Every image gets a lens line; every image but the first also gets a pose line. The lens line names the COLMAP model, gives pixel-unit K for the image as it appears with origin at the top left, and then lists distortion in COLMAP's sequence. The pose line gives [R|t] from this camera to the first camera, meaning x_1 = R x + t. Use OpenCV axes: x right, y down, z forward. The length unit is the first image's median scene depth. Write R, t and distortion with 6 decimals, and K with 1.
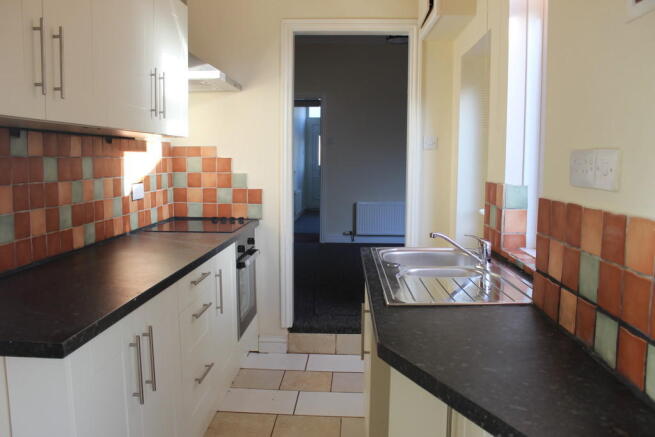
lens RADIAL K [[564.3, 0, 327.2], [0, 564.3, 219.8], [0, 0, 1]] dist [-0.007588, -0.002574]
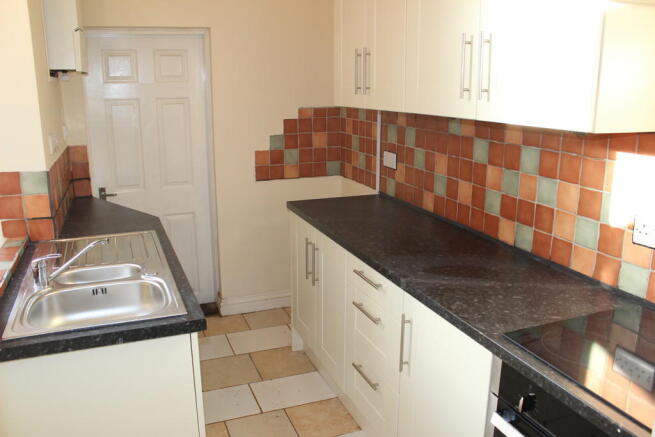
lens RADIAL K [[564.3, 0, 328.9], [0, 564.3, 213.4], [0, 0, 1]] dist [-0.007588, -0.002574]
pose [[-0.913281, 0.087624, -0.397795, 0.197416], [-0.050267, 0.944879, 0.323538, -0.297931], [0.404217, 0.315476, -0.858535, 1.777678]]
